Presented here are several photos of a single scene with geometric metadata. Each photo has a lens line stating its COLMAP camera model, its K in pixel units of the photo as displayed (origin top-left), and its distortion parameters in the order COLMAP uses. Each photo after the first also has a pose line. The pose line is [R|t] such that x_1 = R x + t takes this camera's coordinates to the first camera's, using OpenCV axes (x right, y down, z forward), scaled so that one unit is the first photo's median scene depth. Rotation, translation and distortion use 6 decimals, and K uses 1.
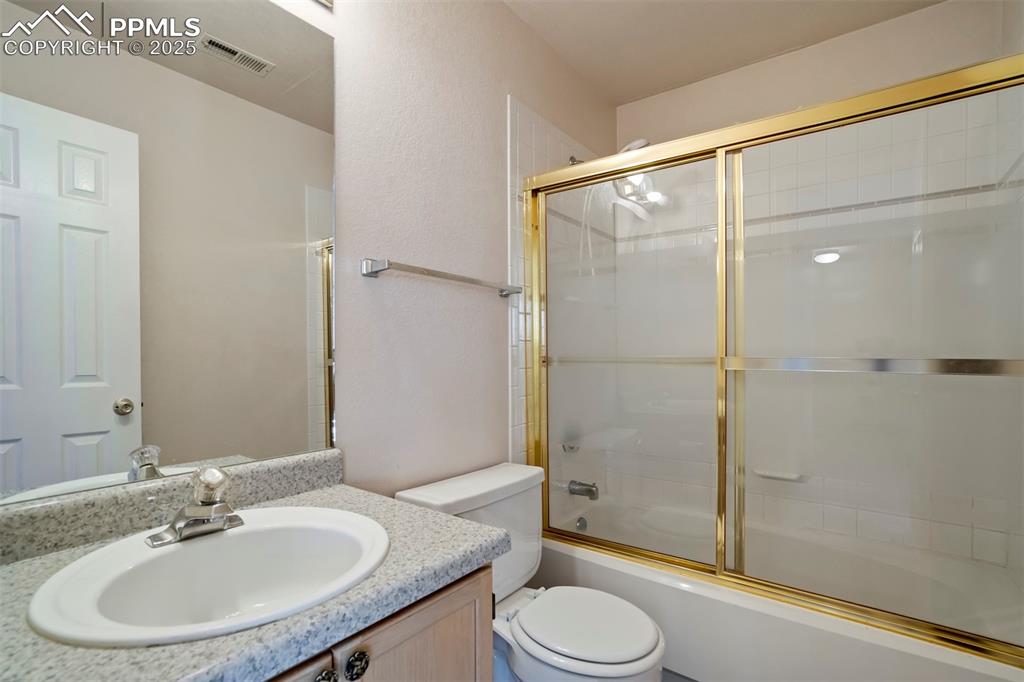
lens RADIAL K [[485.5, 0, 515.0], [0, 485.5, 339.9], [0, 0, 1]] dist [-0.038576, 0.021641]
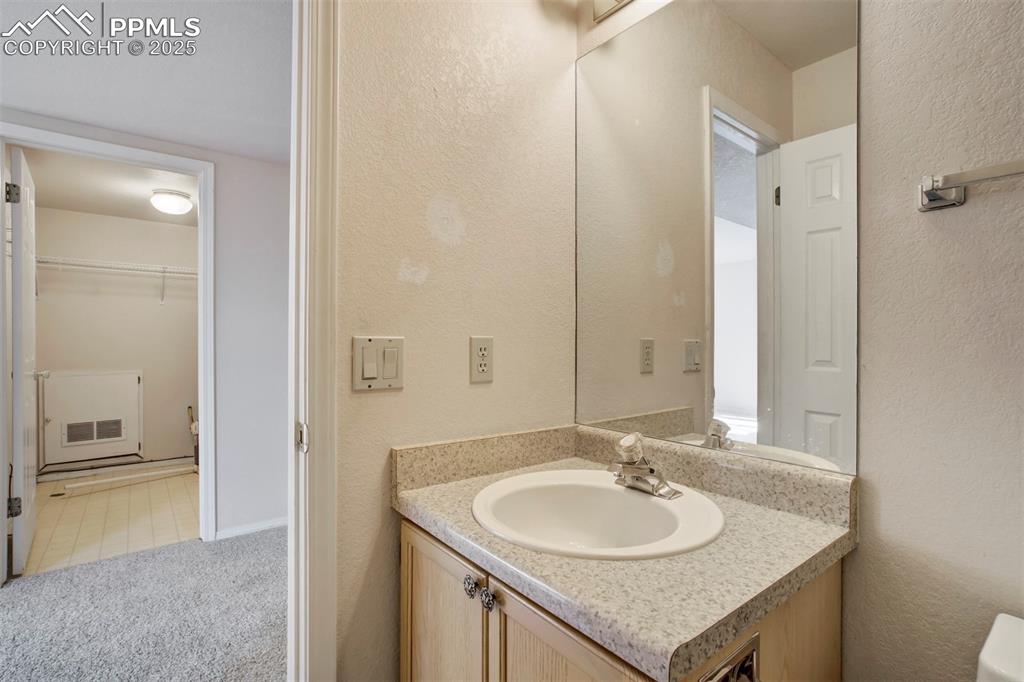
lens RADIAL K [[485.5, 0, 515.0], [0, 485.5, 339.9], [0, 0, 1]] dist [-0.038576, 0.021641]
pose [[-0.249168, -0.003208, -0.968455, 0.566424], [0.019413, 0.999777, -0.008306, 0.034676], [0.968266, -0.020871, -0.249050, 0.964361]]
